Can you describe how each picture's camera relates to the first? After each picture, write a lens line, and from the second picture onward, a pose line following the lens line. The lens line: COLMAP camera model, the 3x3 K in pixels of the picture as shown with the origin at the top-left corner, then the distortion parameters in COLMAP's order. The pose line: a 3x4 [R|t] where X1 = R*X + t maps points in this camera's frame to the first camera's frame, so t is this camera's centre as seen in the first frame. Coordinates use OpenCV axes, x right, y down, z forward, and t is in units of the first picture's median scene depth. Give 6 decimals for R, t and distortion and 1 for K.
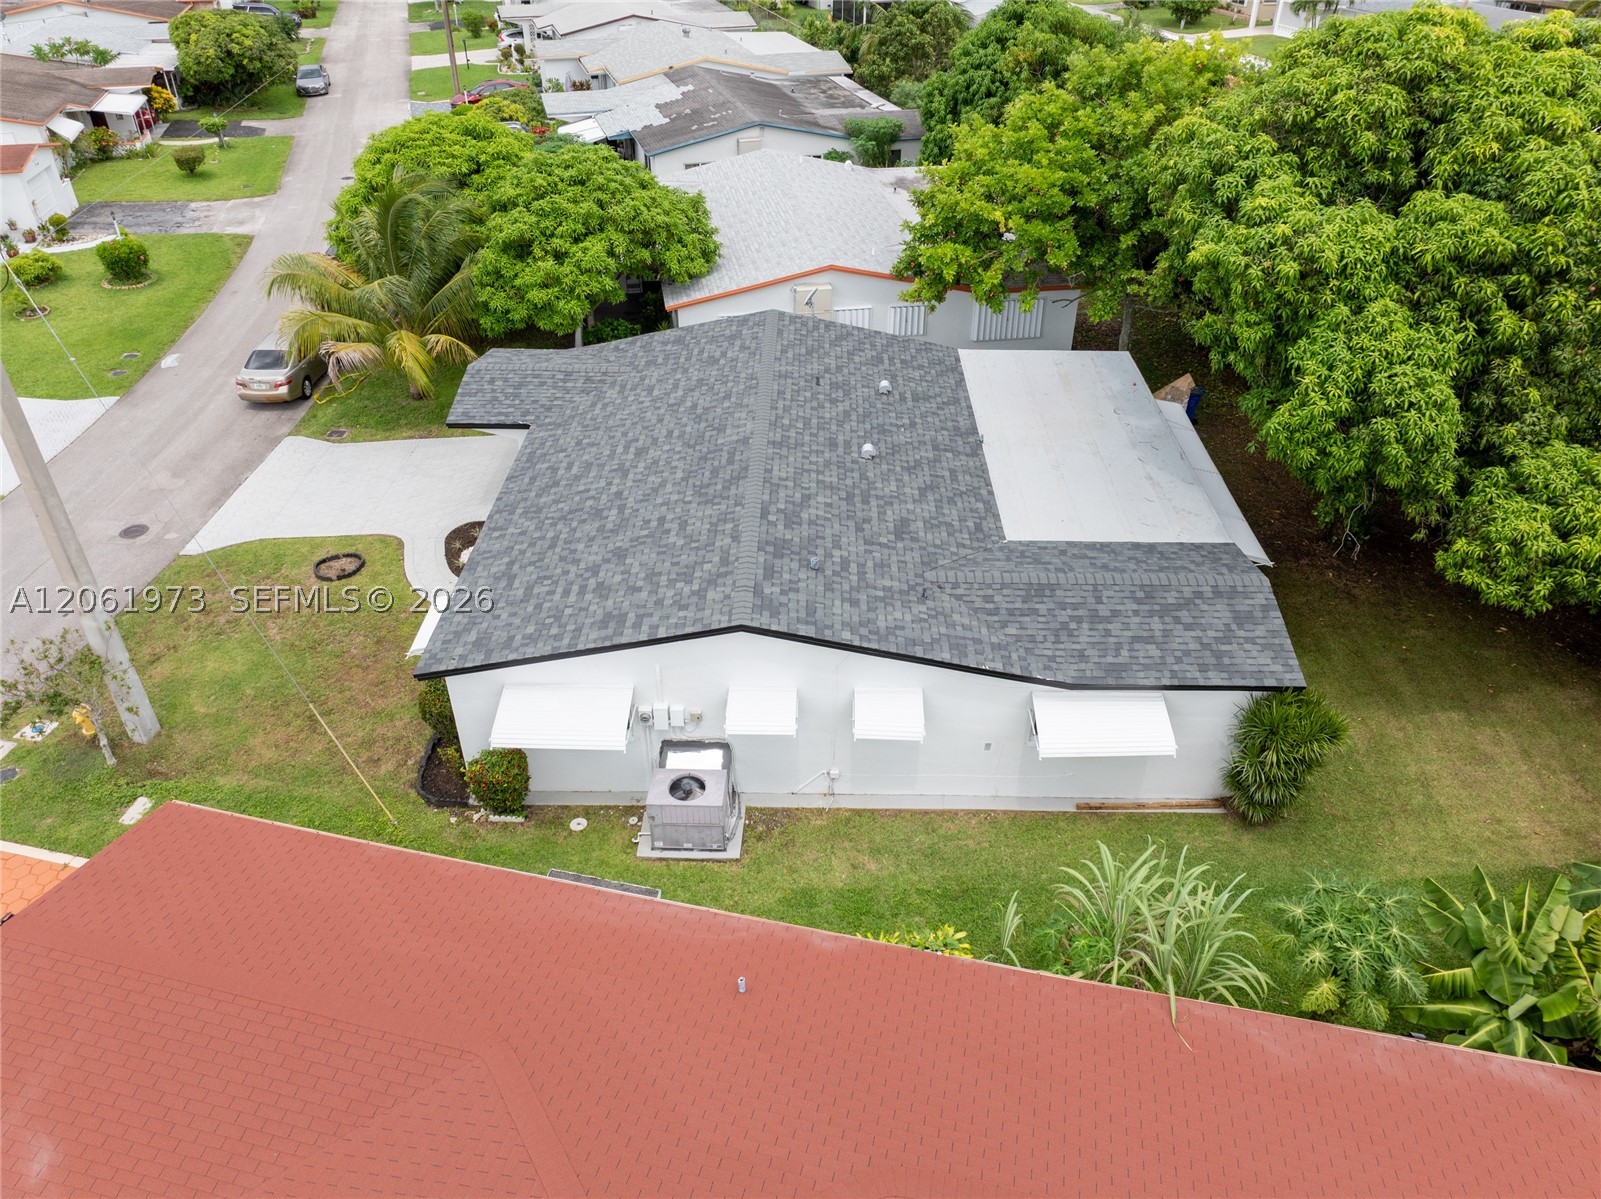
lens RADIAL K [[1129.6, 0, 808.7], [0, 1129.6, 597.0], [0, 0, 1]] dist [-0.047255, 0.016890]
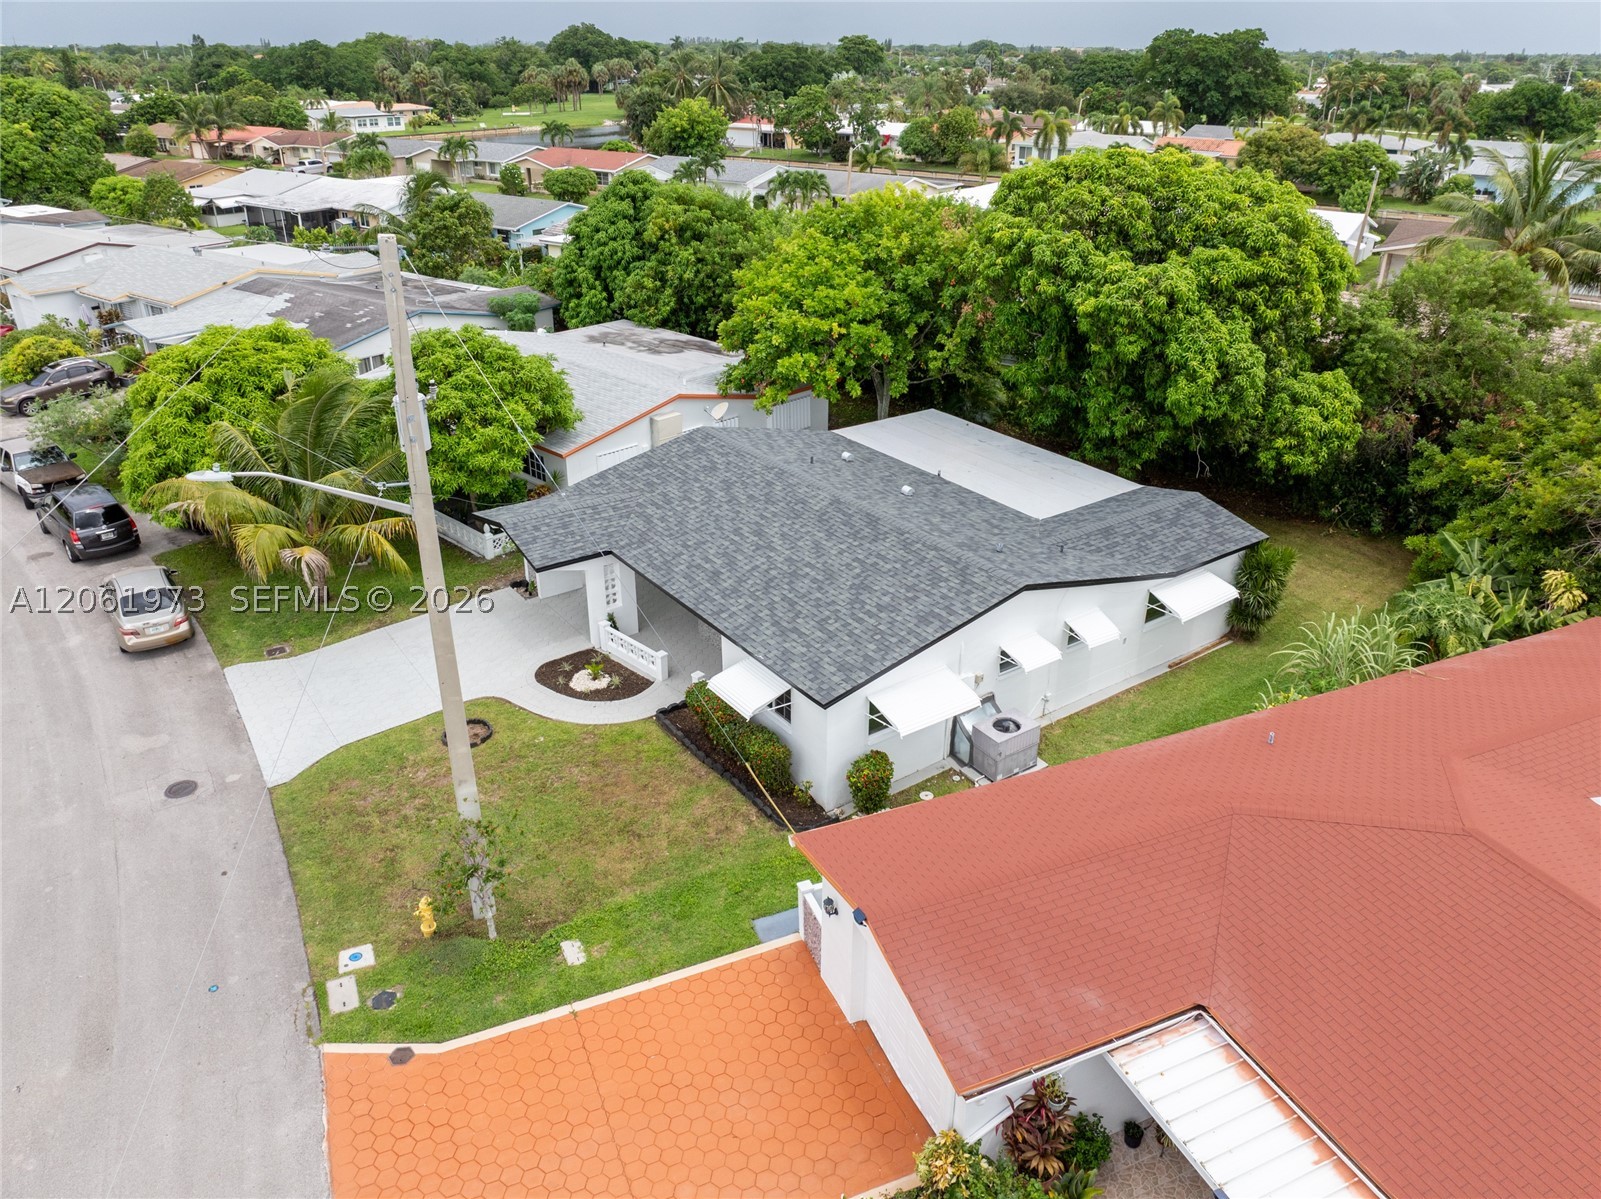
lens RADIAL K [[1129.6, 0, 810.2], [0, 1129.6, 598.2], [0, 0, 1]] dist [-0.047255, 0.016890]
pose [[0.804886, -0.262876, 0.532029, -0.794116], [0.339020, 0.939519, -0.048672, 0.013152], [-0.487057, 0.219543, 0.845326, -0.024039]]
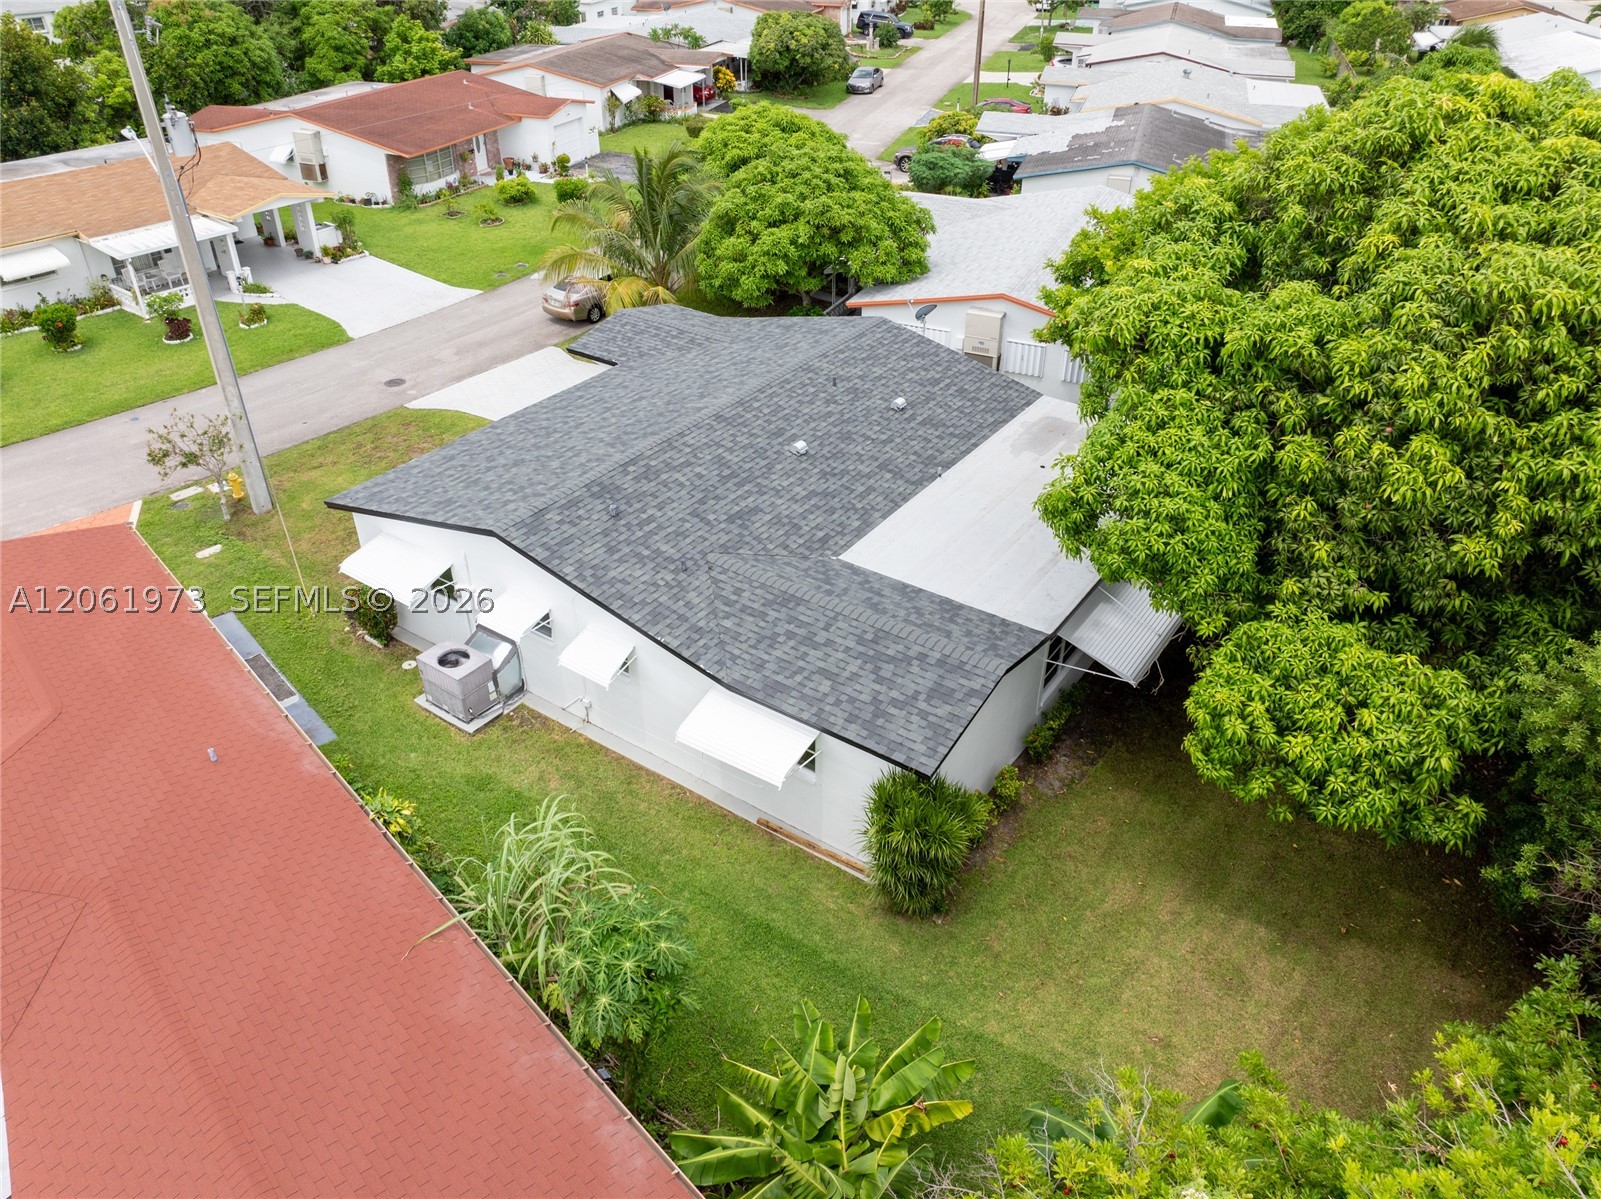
lens RADIAL K [[1129.6, 0, 802.7], [0, 1129.6, 599.2], [0, 0, 1]] dist [-0.047255, 0.016890]
pose [[0.828200, 0.310167, -0.466776, 0.600691], [-0.321075, 0.945250, 0.058424, -0.061625], [0.459341, 0.101484, 0.882443, 0.108498]]
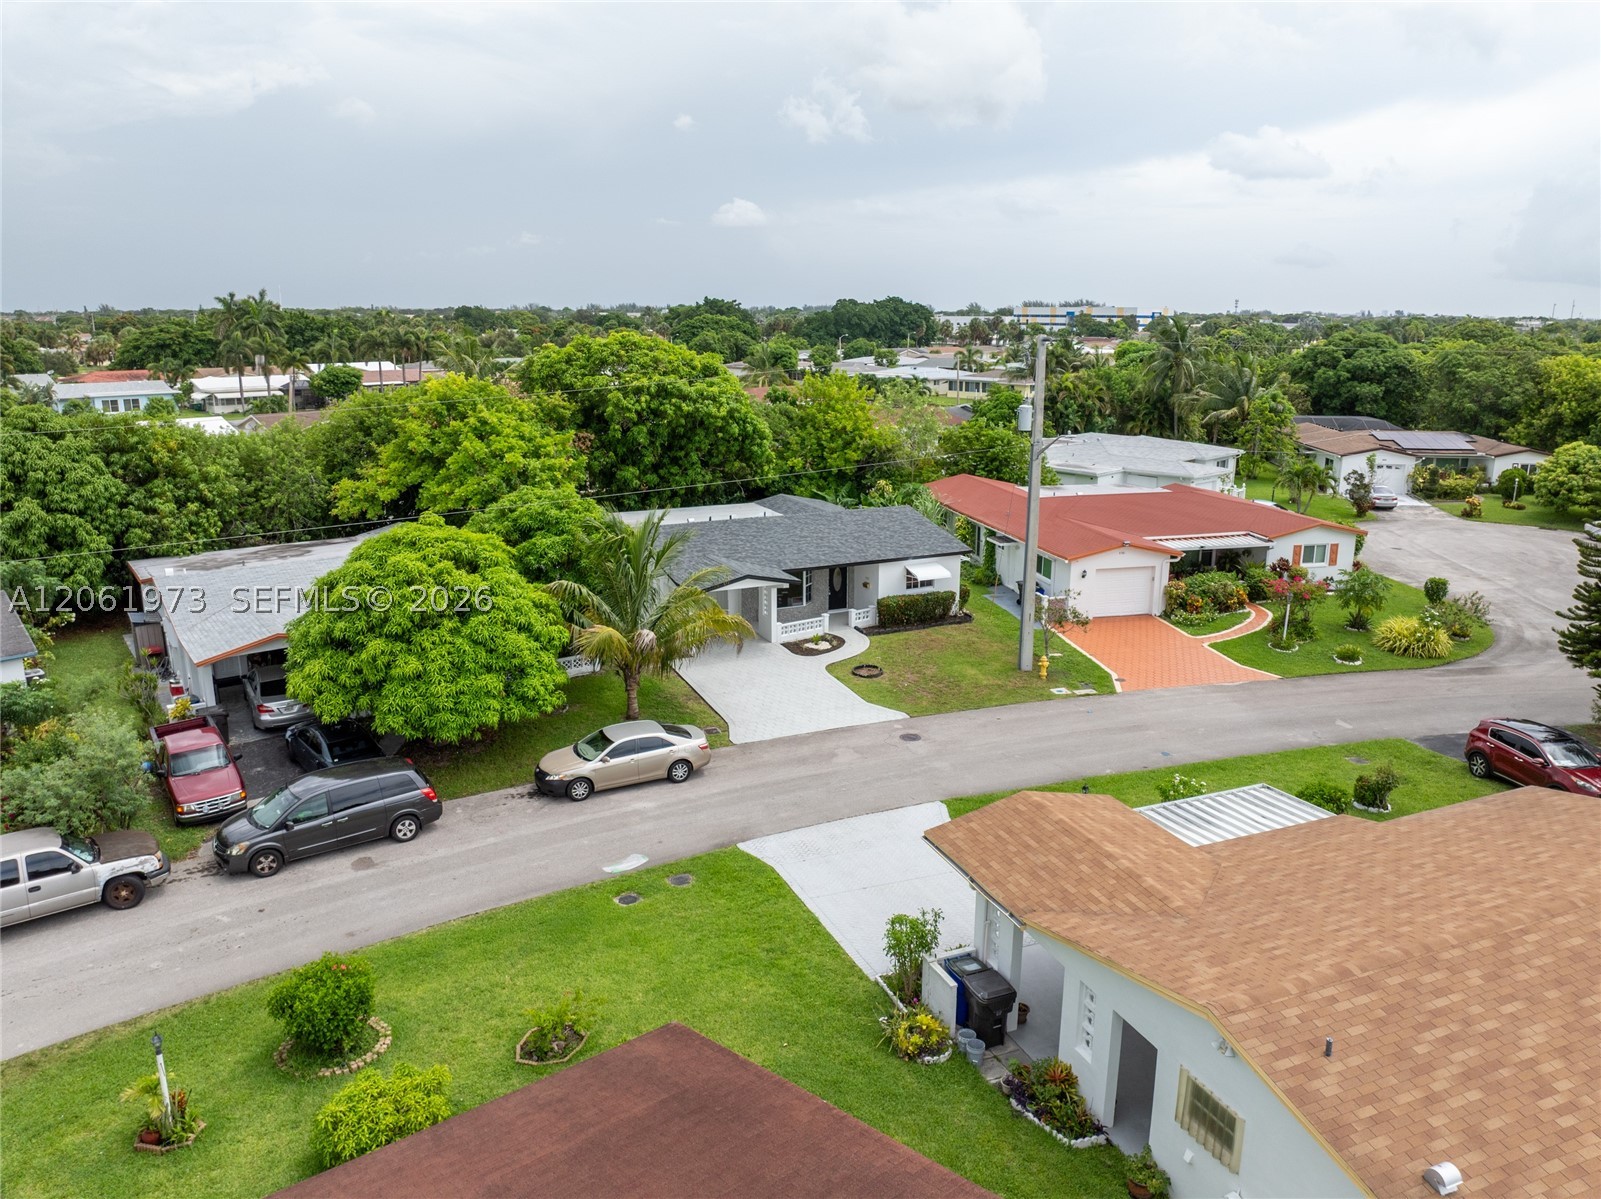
lens RADIAL K [[1129.6, 0, 807.1], [0, 1129.6, 600.6], [0, 0, 1]] dist [-0.047255, 0.016890]
pose [[-0.452634, -0.227742, 0.862123, -2.028273], [0.505705, 0.730752, 0.458546, -1.023547], [-0.734428, 0.643534, -0.215592, 1.579331]]
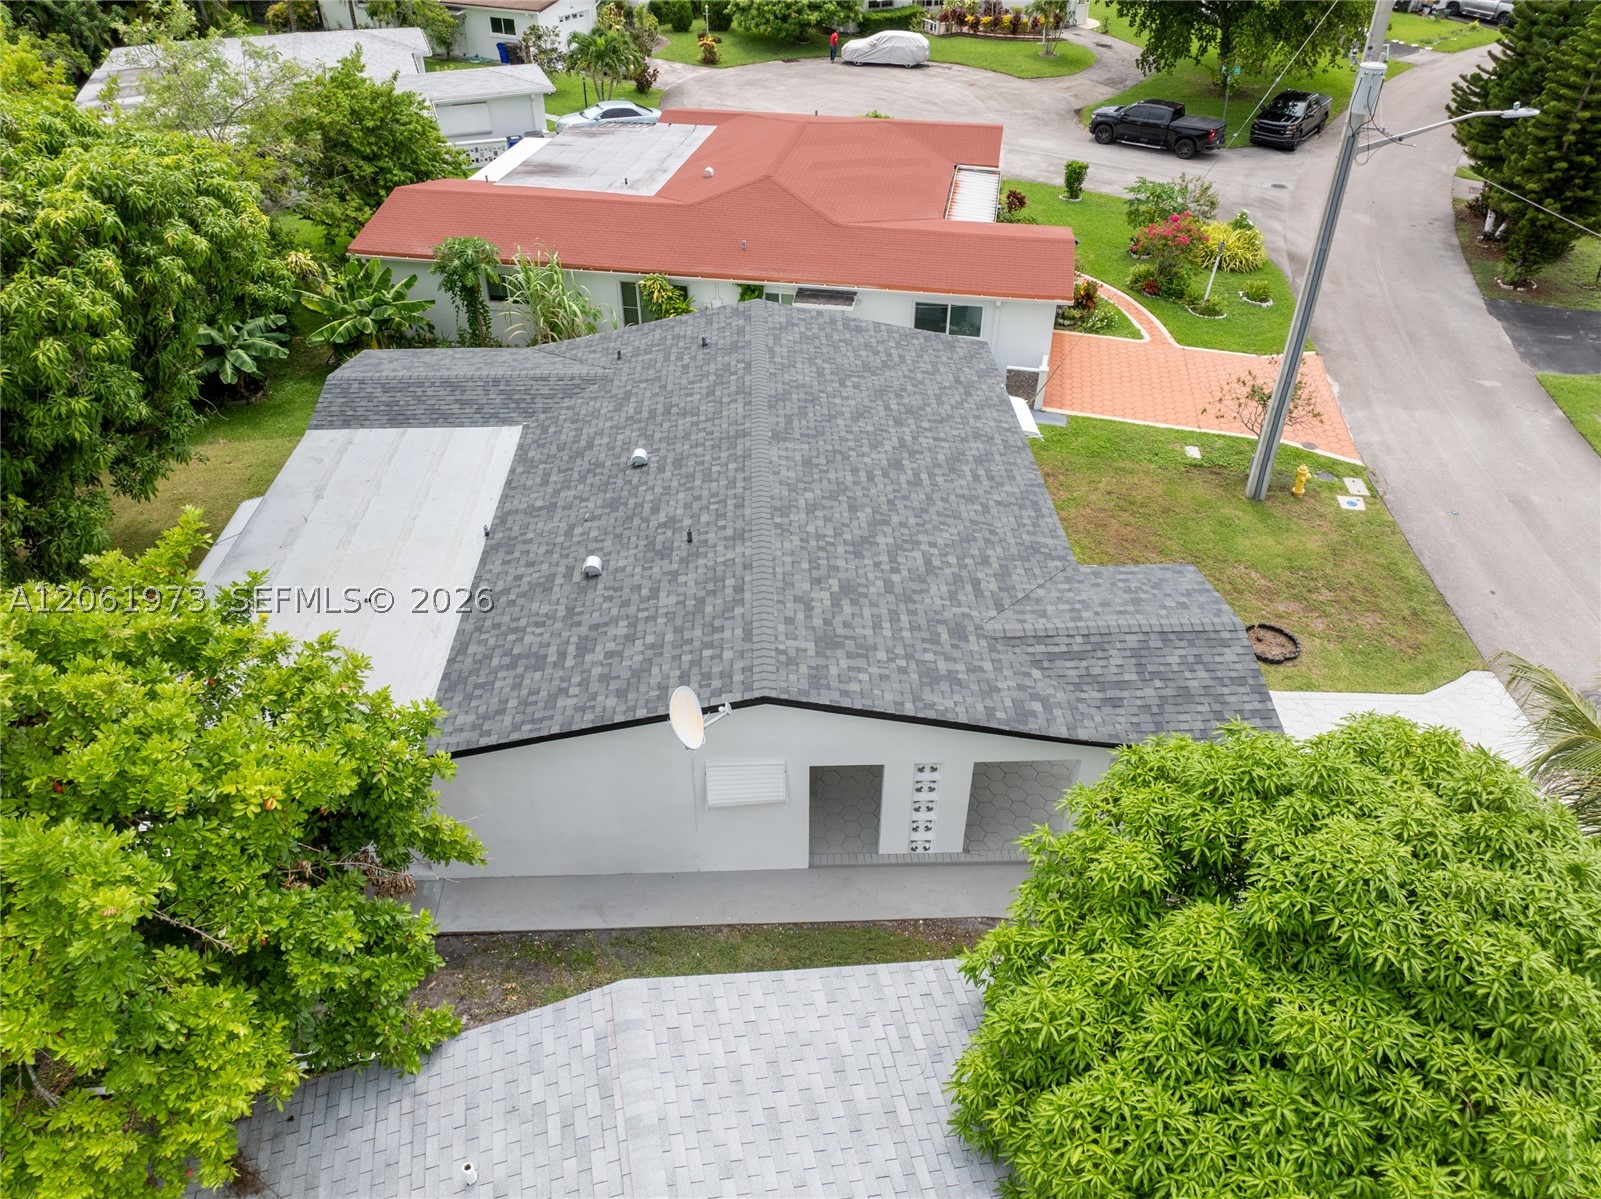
lens RADIAL K [[1129.6, 0, 809.7], [0, 1129.6, 597.7], [0, 0, 1]] dist [-0.047255, 0.016890]
pose [[-0.998405, 0.024958, -0.050644, -0.034895], [-0.040375, 0.311416, 0.949416, -0.976733], [0.039467, 0.949946, -0.309912, 1.433947]]
